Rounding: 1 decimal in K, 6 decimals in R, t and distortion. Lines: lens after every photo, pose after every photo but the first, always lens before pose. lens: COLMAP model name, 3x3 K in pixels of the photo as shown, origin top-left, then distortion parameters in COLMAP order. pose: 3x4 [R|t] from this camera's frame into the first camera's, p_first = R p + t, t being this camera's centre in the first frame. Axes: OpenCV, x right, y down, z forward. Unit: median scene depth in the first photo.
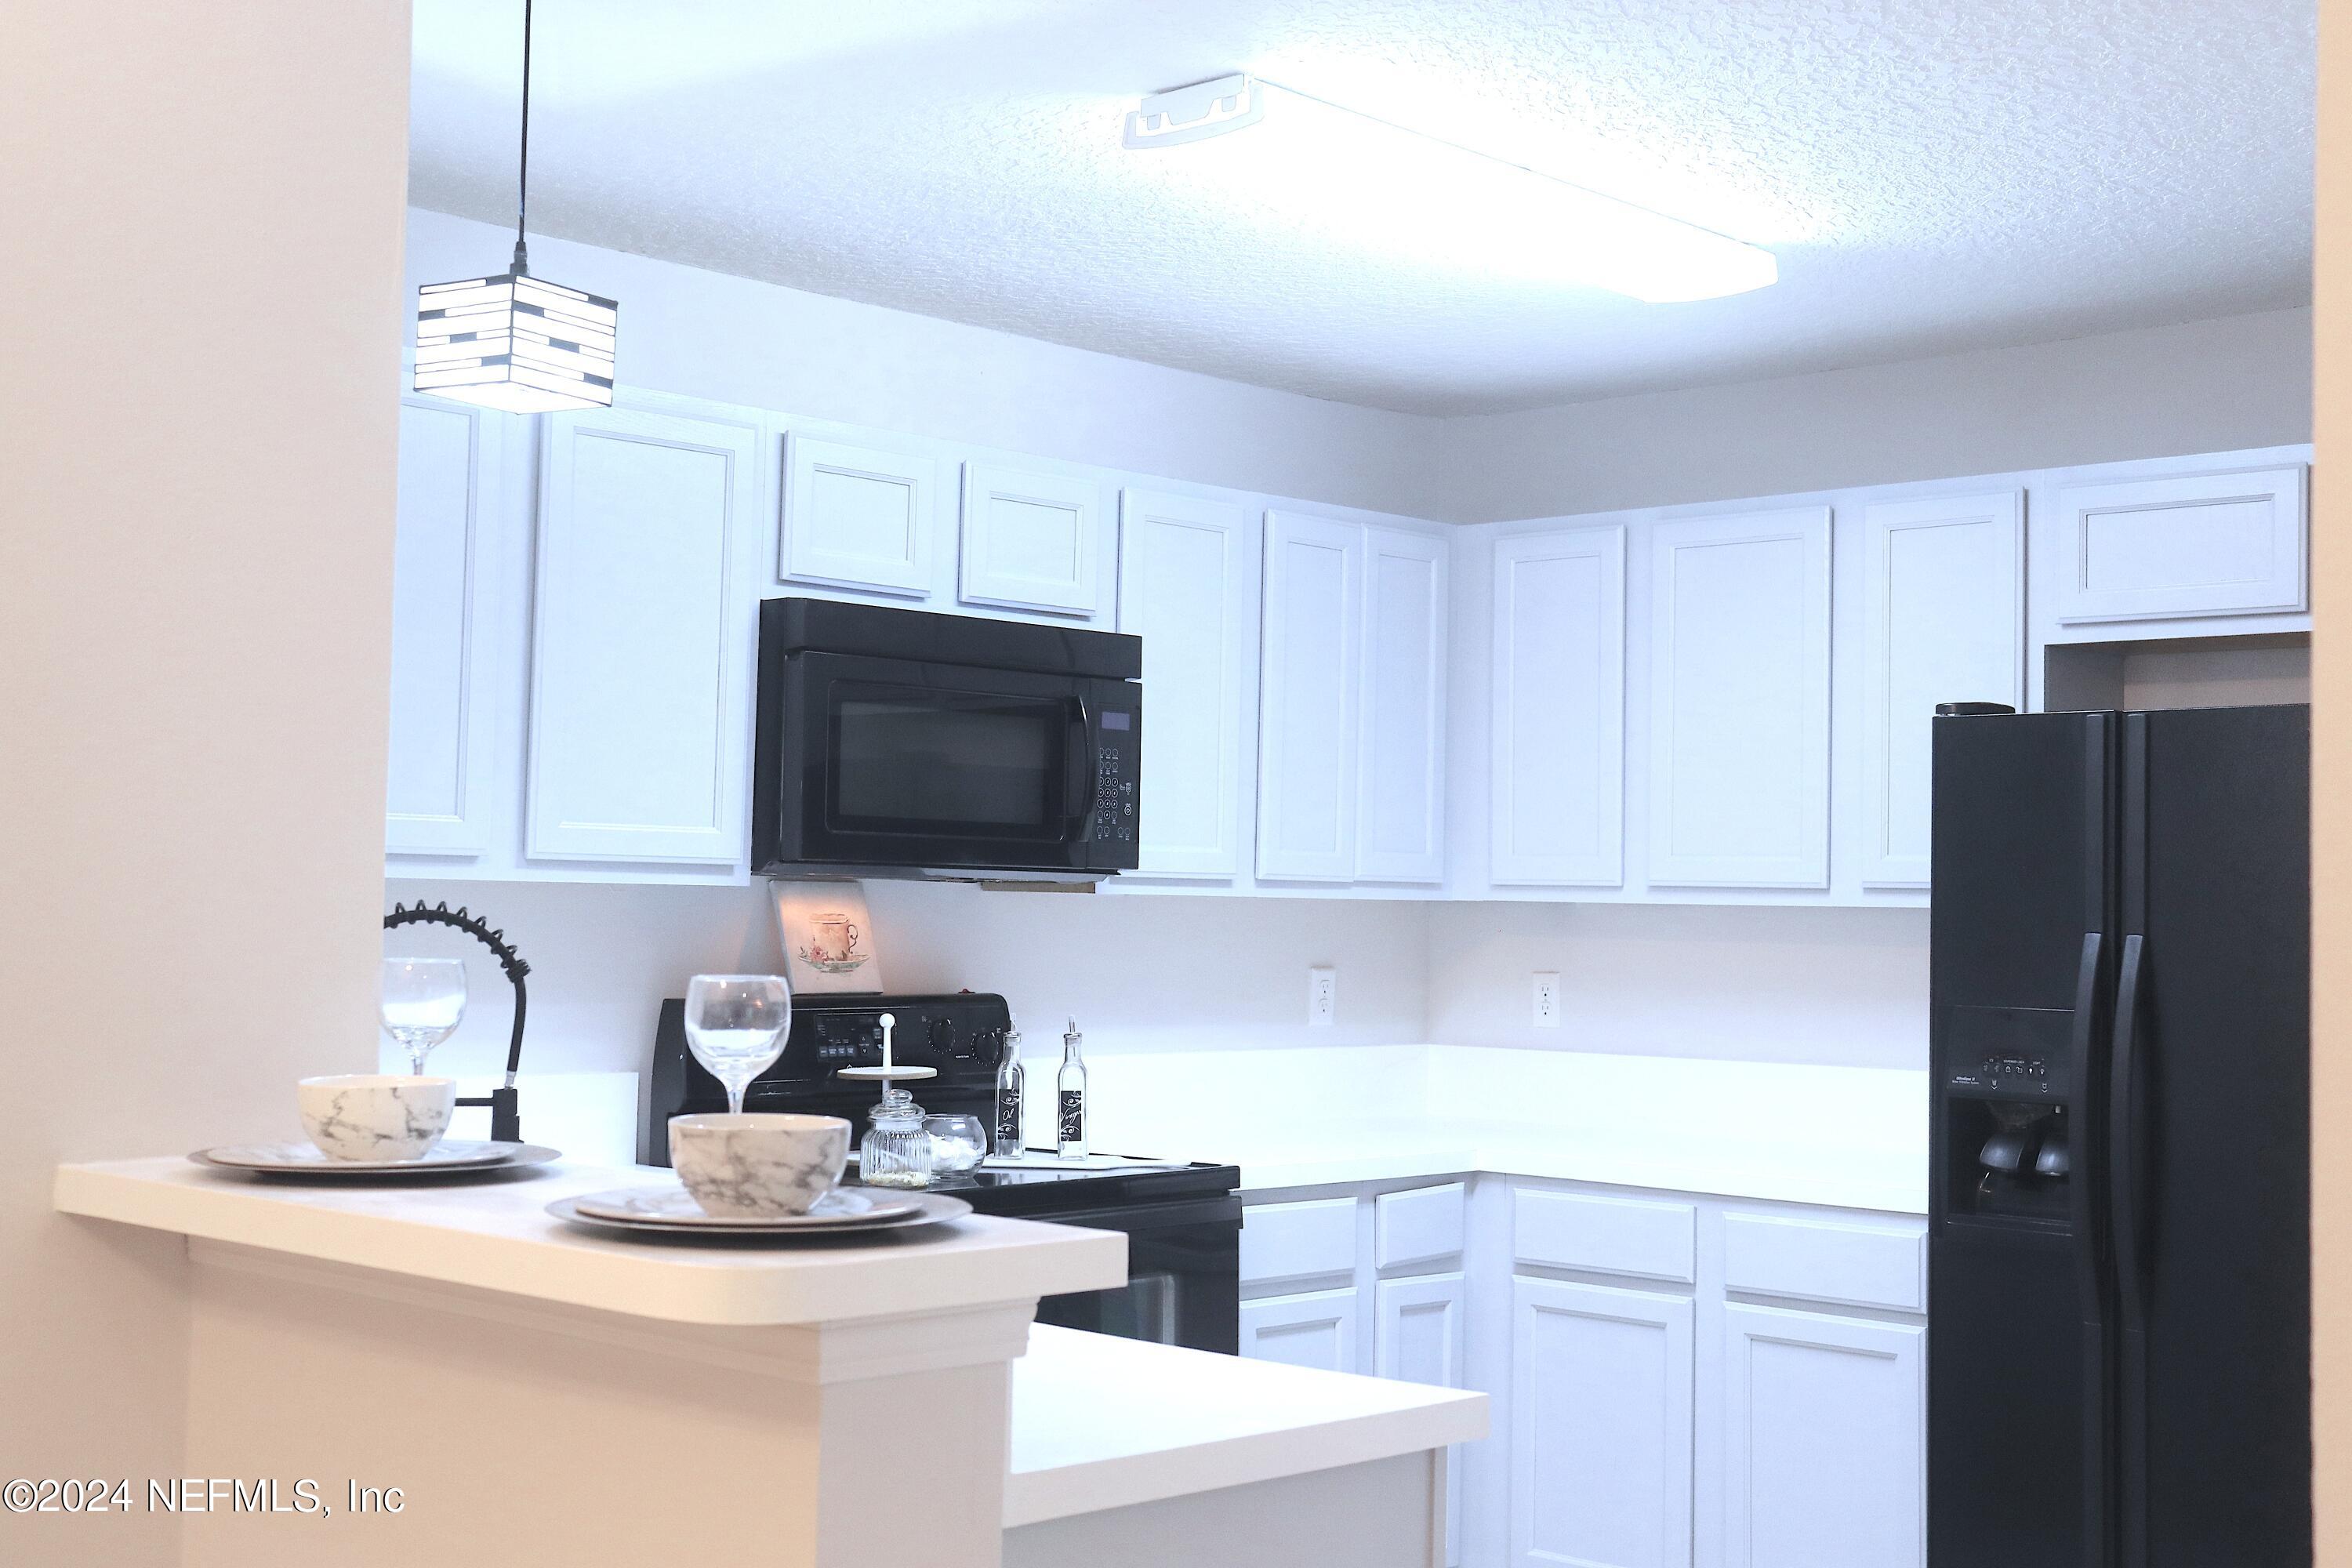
lens RADIAL K [[2920.2, 0, 1183.9], [0, 2920.2, 773.0], [0, 0, 1]] dist [-0.008380, 0.040043]
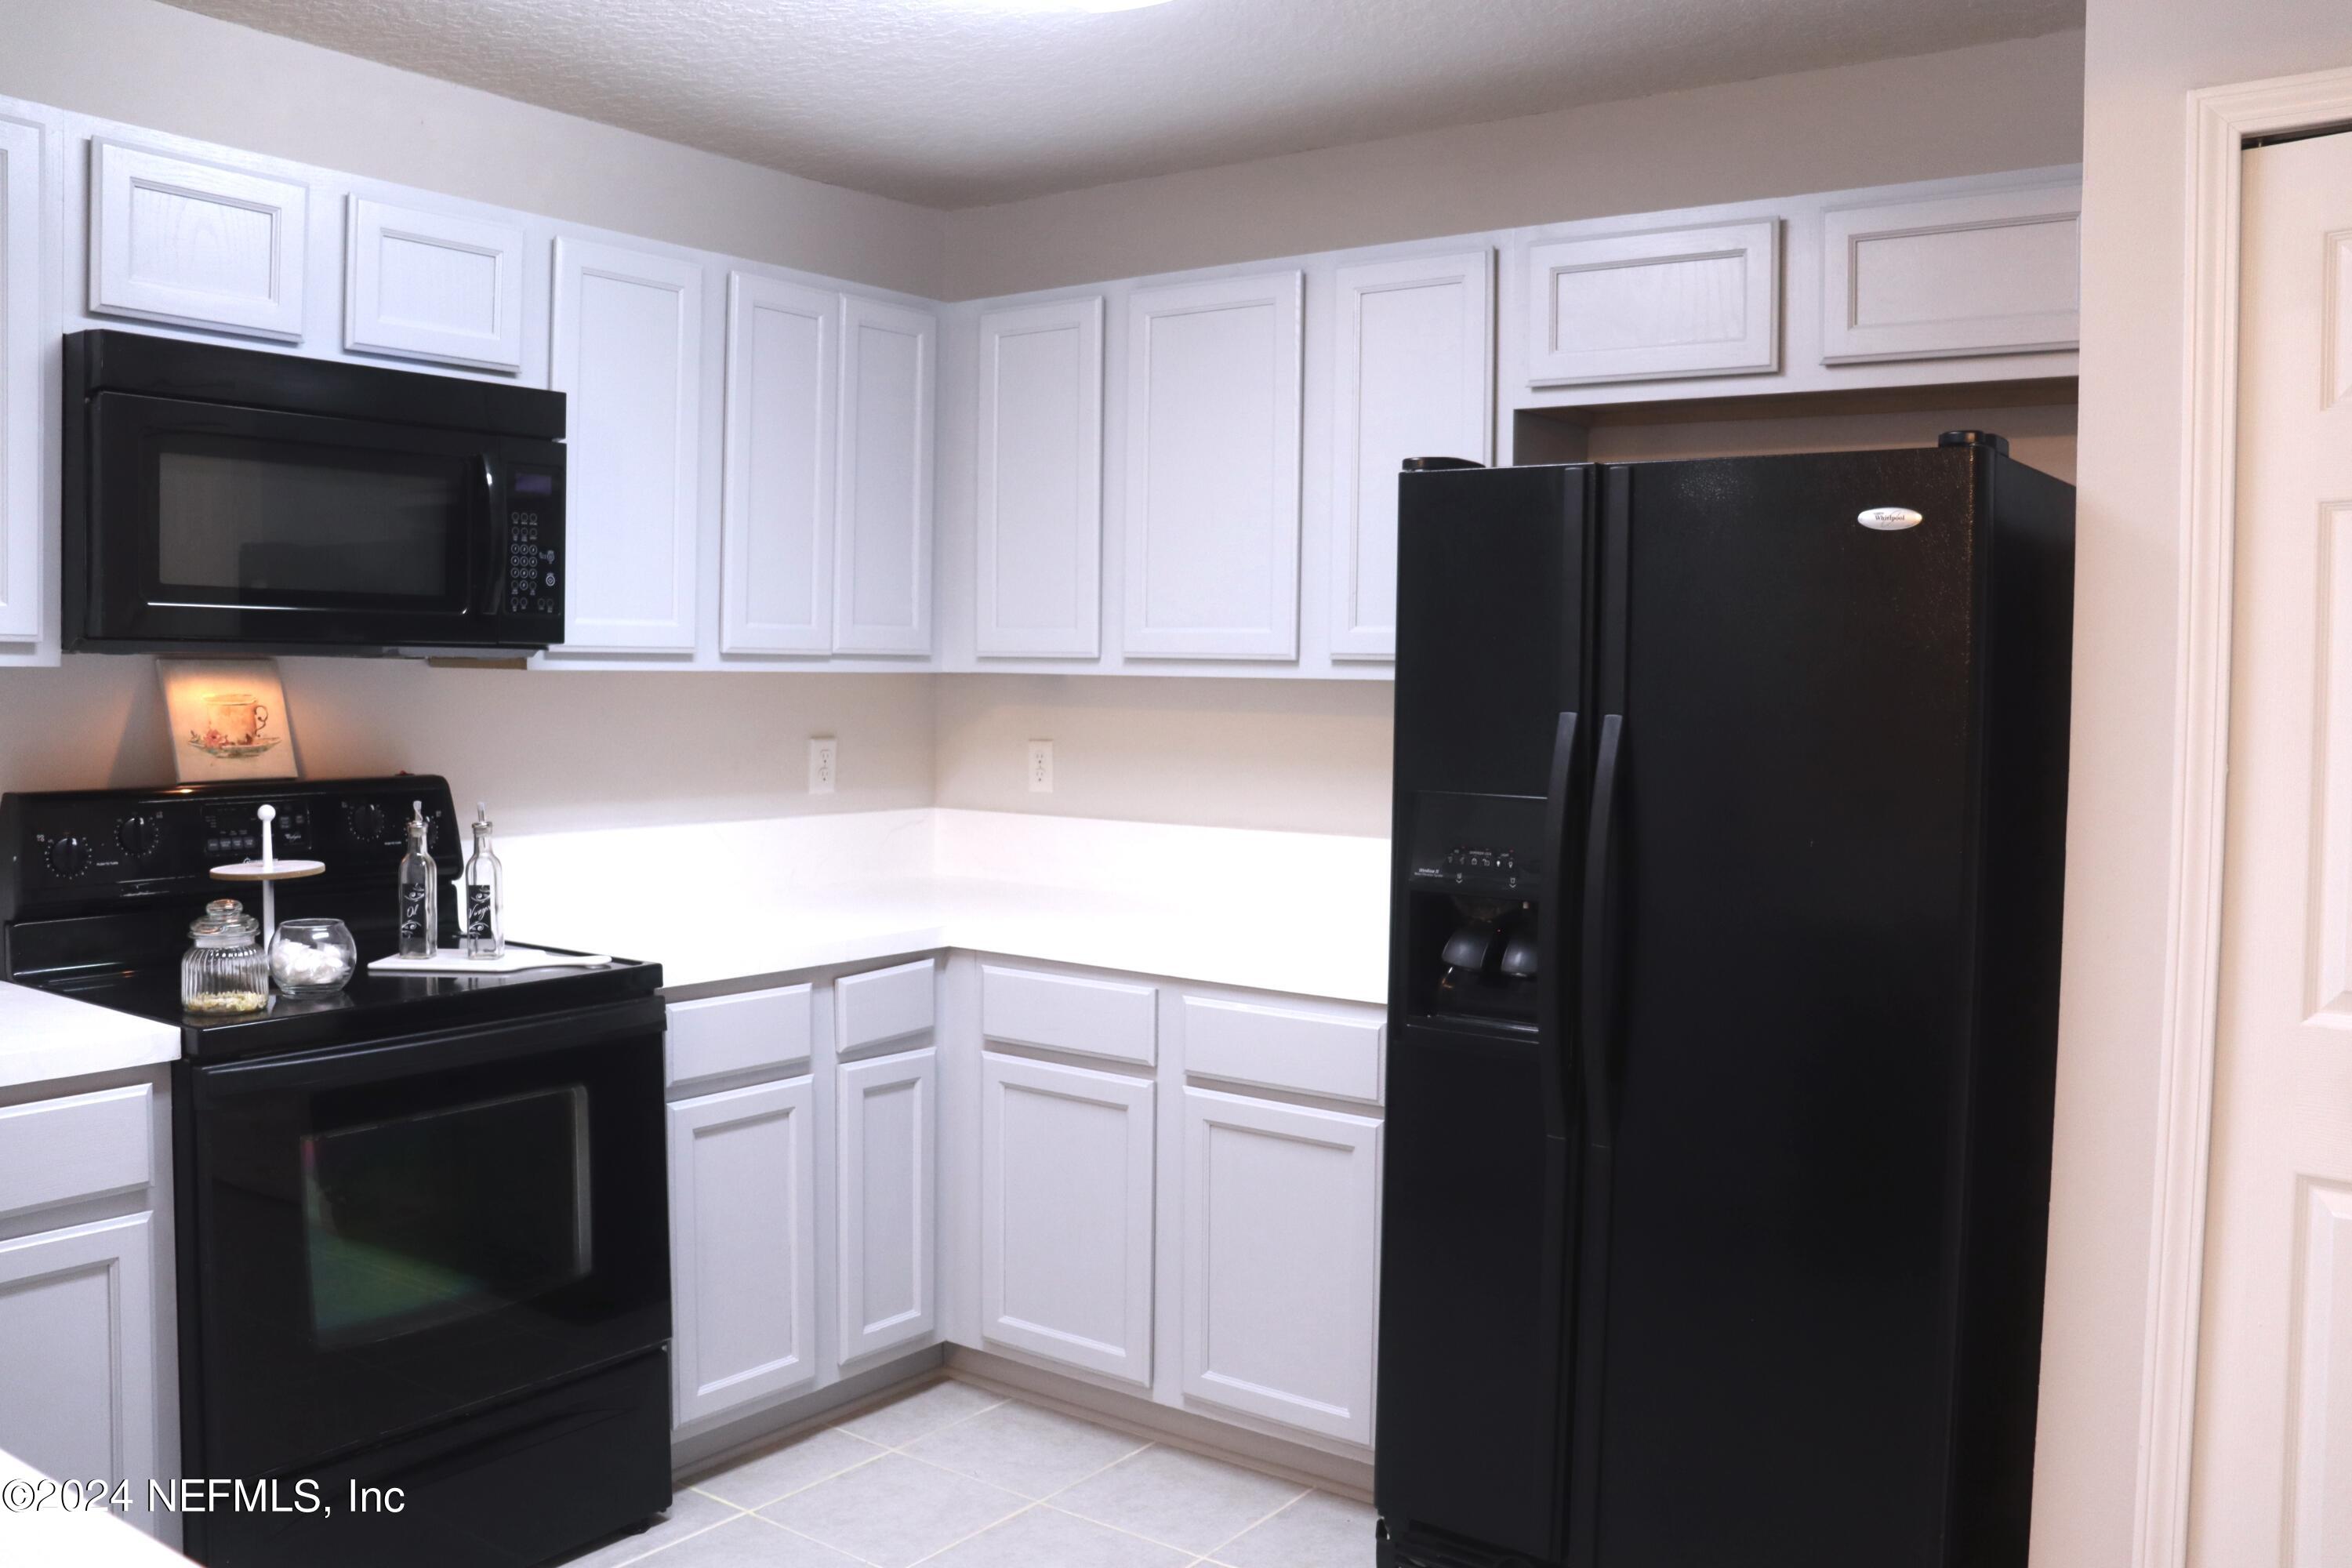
lens RADIAL K [[1945.2, 0, 1191.6], [0, 1945.2, 763.1], [0, 0, 1]] dist [-0.178317, 0.166275]
pose [[0.990713, -0.009959, 0.135608, 0.102867], [-0.002959, 0.995499, 0.094730, 0.012968], [-0.135941, -0.094252, 0.986223, 0.380027]]
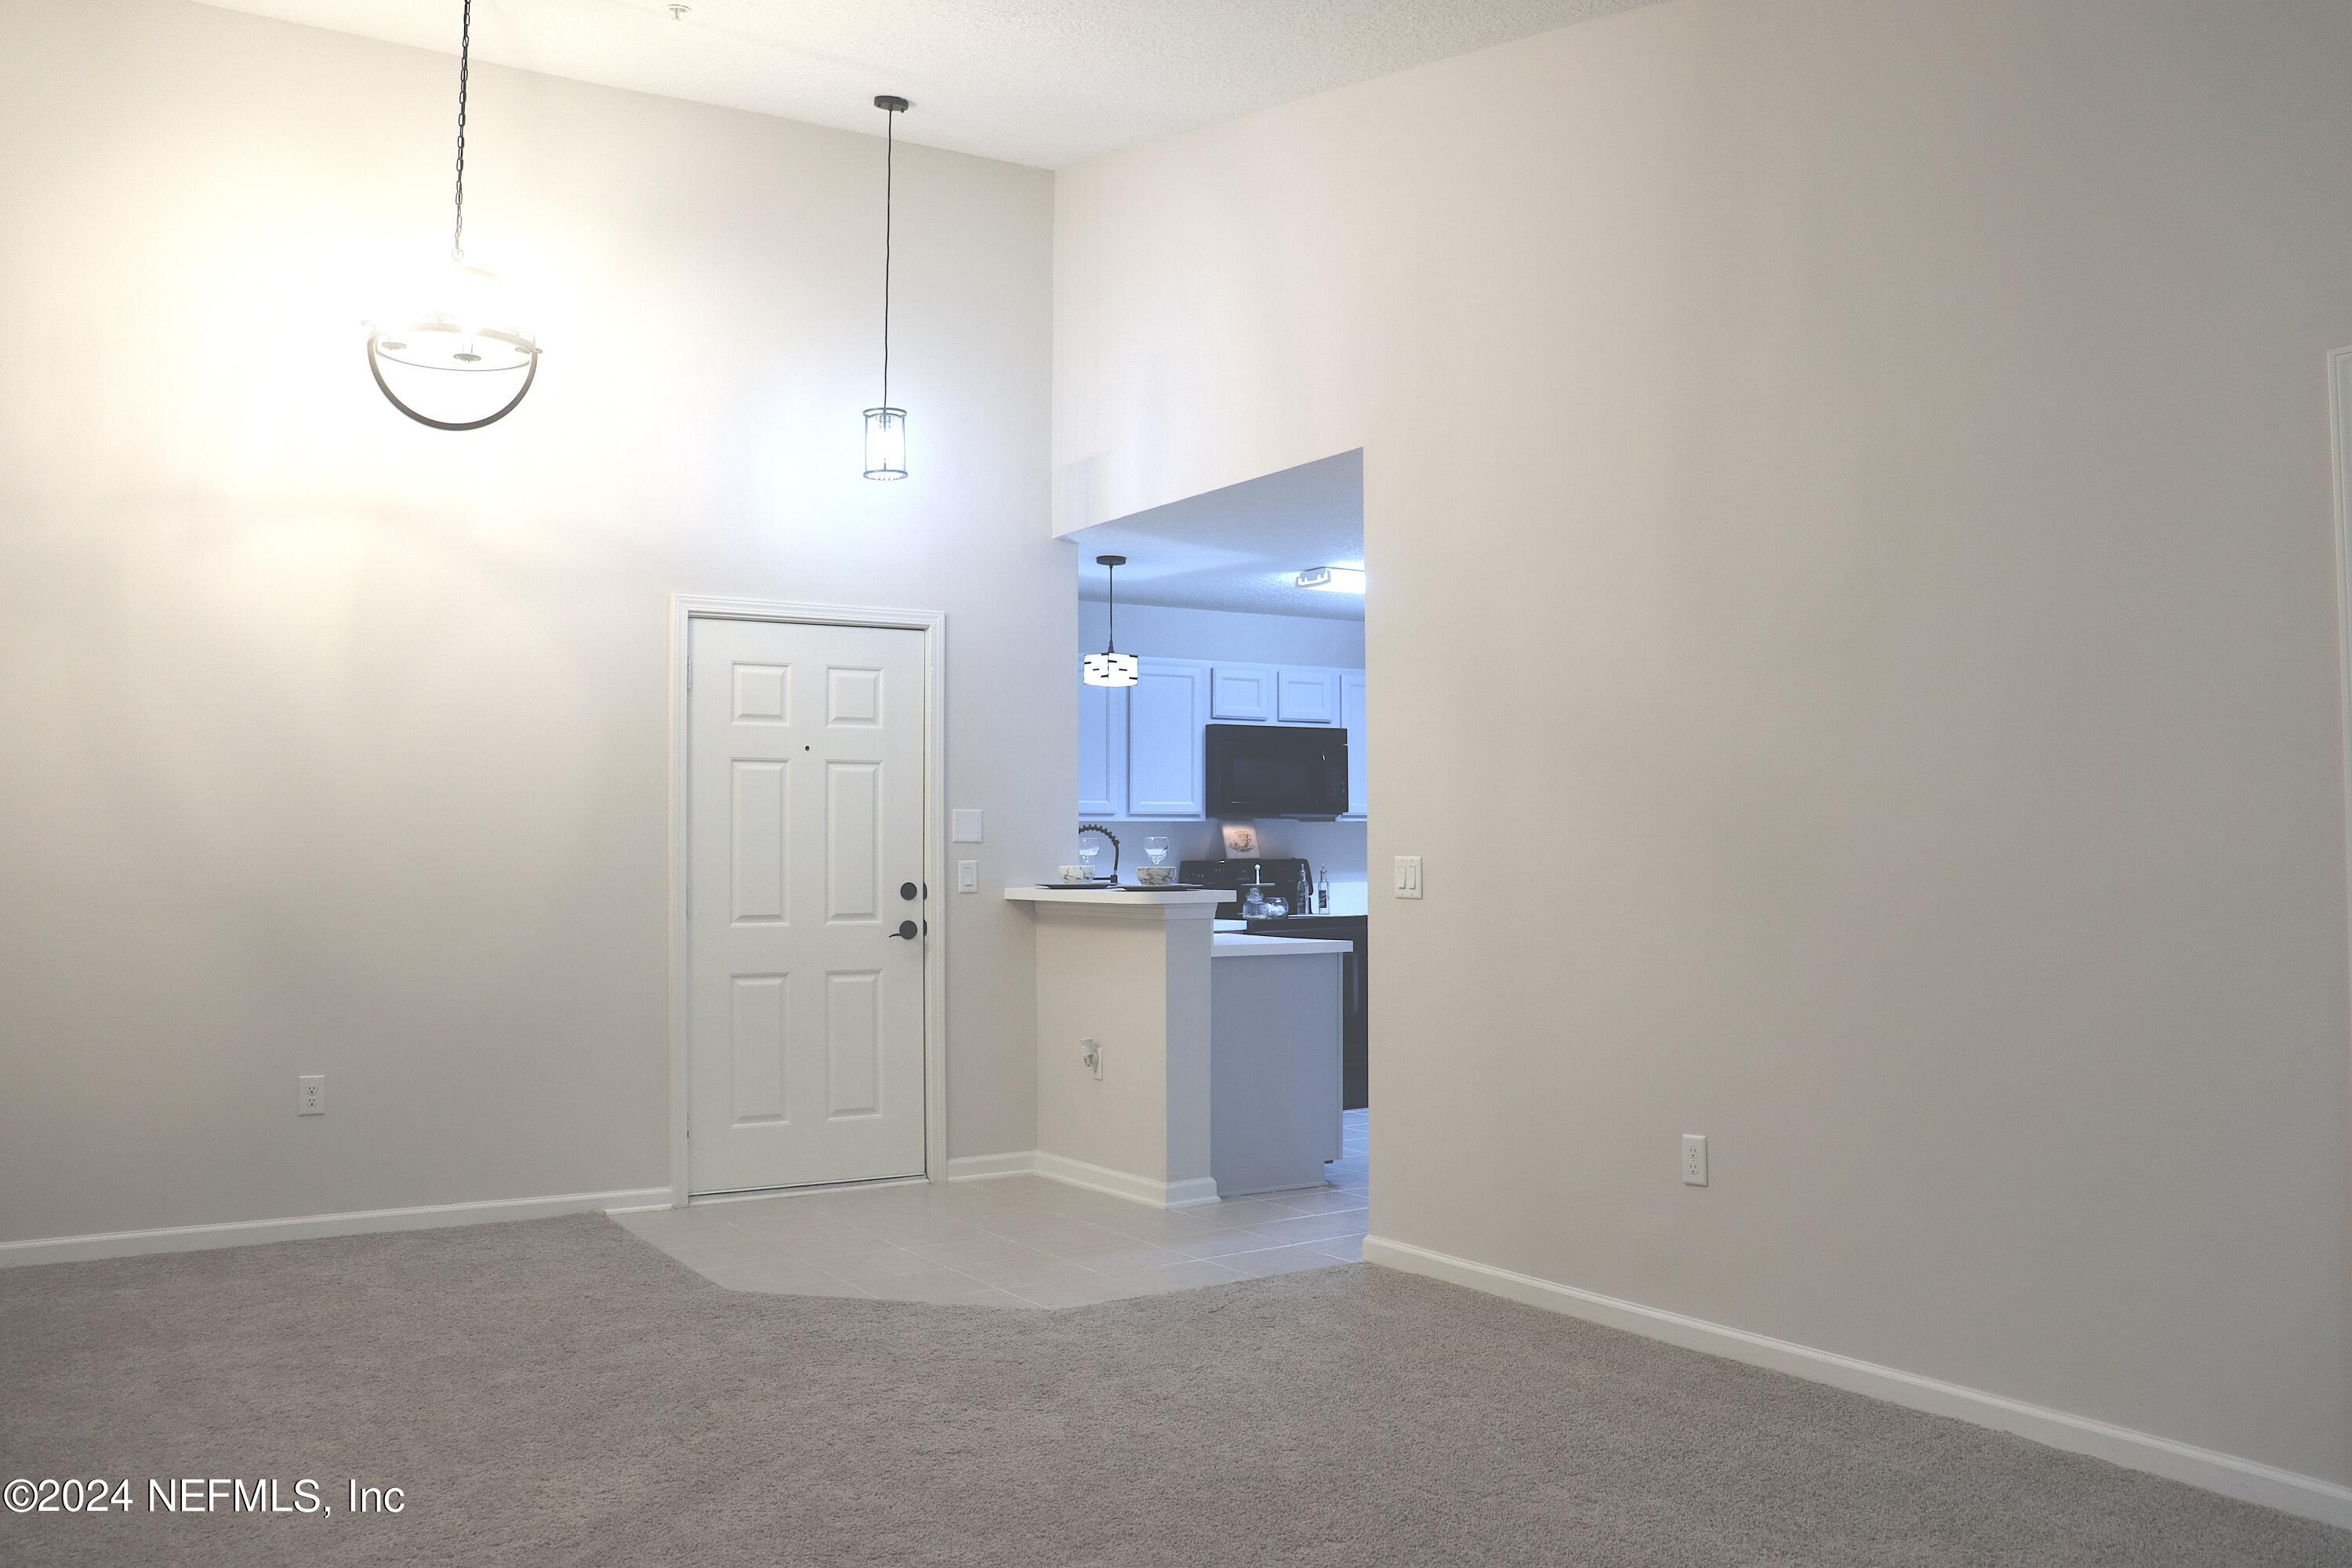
lens RADIAL K [[1945.2, 0, 1191.6], [0, 1945.2, 763.1], [0, 0, 1]] dist [-0.178317, 0.166275]
pose [[0.972600, -0.034850, -0.229859, 0.276036], [0.034974, 0.999382, -0.003538, -0.013055], [0.229840, -0.004598, 0.973217, -0.871051]]
